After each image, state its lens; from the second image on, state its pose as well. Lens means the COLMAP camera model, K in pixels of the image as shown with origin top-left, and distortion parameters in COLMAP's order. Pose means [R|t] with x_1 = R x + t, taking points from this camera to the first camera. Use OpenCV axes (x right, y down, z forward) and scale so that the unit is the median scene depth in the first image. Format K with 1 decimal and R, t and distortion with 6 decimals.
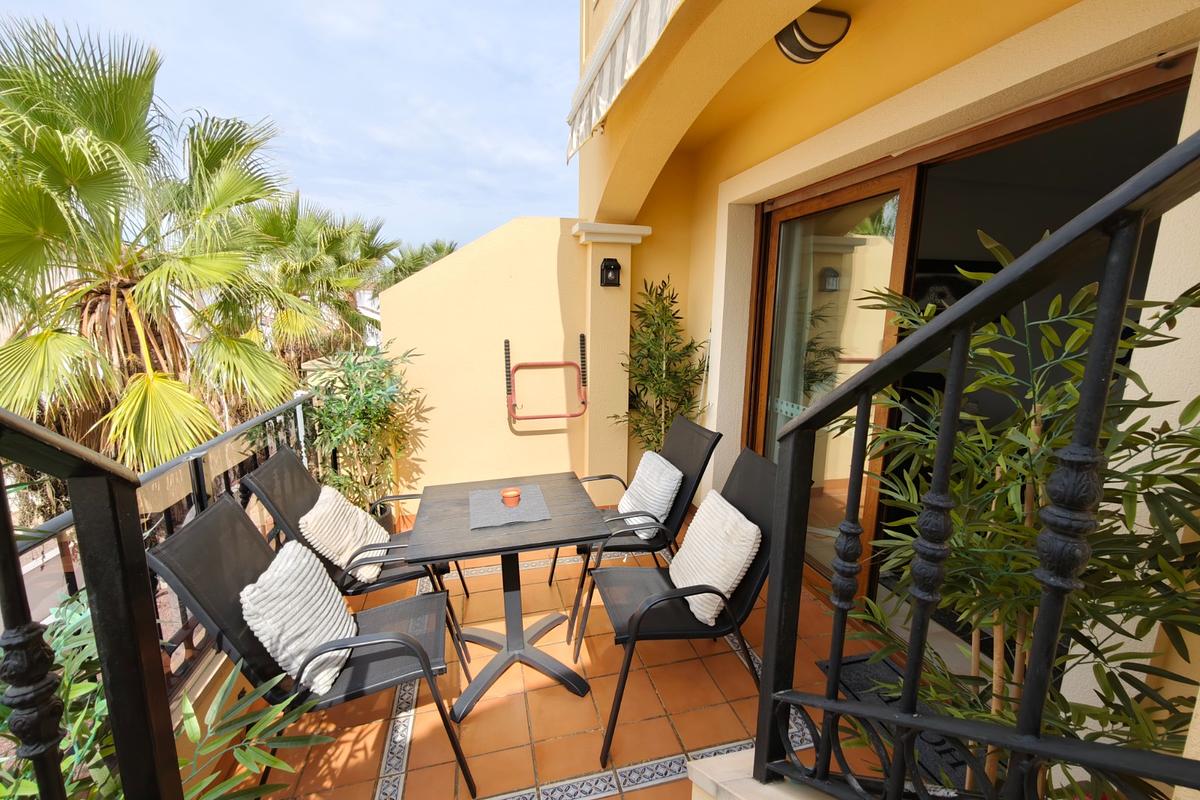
lens RADIAL K [[499.3, 0, 598.0], [0, 499.3, 401.0], [0, 0, 1]] dist [-0.001189, 0.000496]
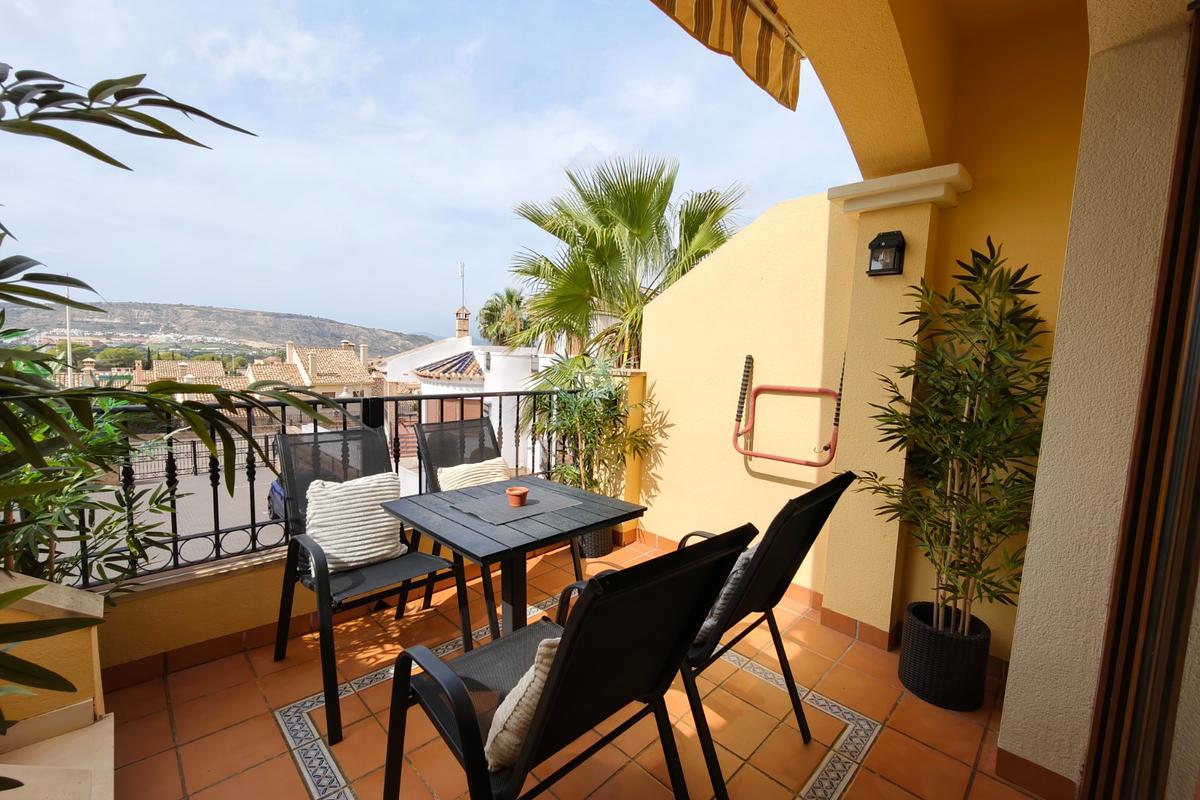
lens RADIAL K [[499.3, 0, 598.0], [0, 499.3, 401.0], [0, 0, 1]] dist [-0.001189, 0.000496]
pose [[0.512250, 0.090276, -0.854079, 0.392937], [-0.184845, 0.982743, -0.006988, 0.002509], [0.838709, 0.161452, 0.520097, 0.376506]]
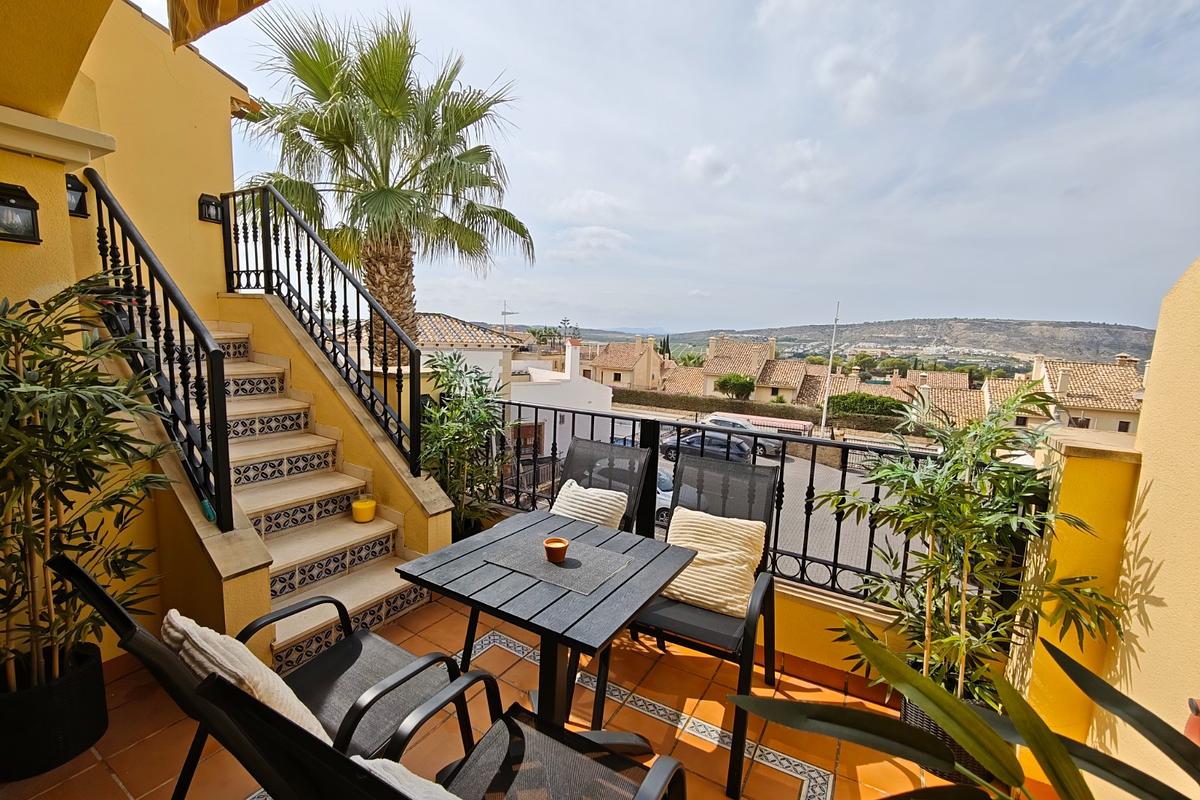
lens RADIAL K [[502.7, 0, 597.3], [0, 502.7, 406.5], [0, 0, 1]] dist [-0.003388, -0.000353]
pose [[-0.694565, 0.063095, -0.716658, 0.196370], [-0.175703, 0.951105, 0.254023, -0.138002], [0.697645, 0.302354, -0.649518, 0.894183]]
